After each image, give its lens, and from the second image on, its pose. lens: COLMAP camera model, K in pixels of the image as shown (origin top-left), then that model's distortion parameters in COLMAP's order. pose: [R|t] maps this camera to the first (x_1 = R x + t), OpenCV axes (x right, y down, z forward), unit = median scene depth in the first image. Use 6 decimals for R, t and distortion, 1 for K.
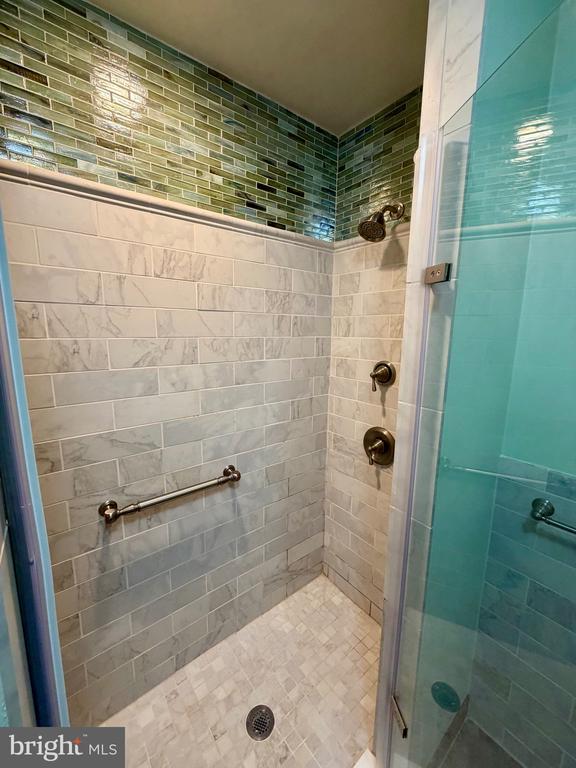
lens RADIAL K [[308.1, 0, 288.4], [0, 308.1, 382.7], [0, 0, 1]] dist [0.001185, 0.001722]
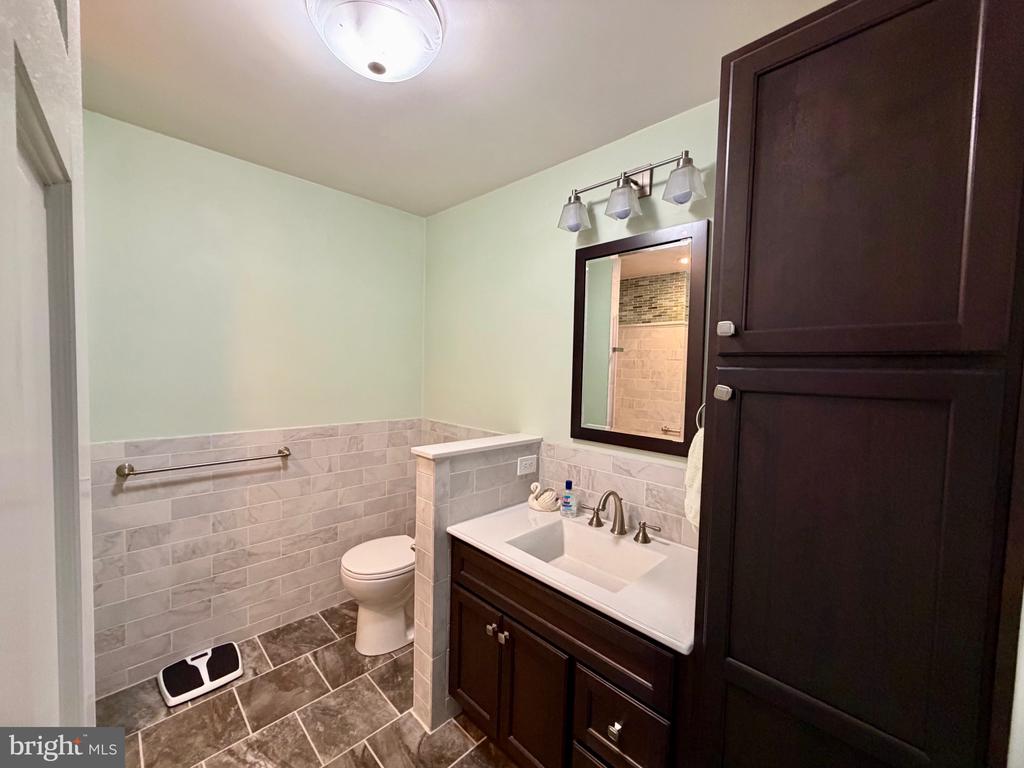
lens RADIAL K [[410.7, 0, 512.6], [0, 410.7, 384.7], [0, 0, 1]] dist [0.001185, 0.001722]
pose [[-0.109015, -0.057800, 0.992358, -1.143959], [0.144827, 0.986732, 0.073382, 0.151959], [-0.983433, 0.151720, -0.099198, -0.550790]]
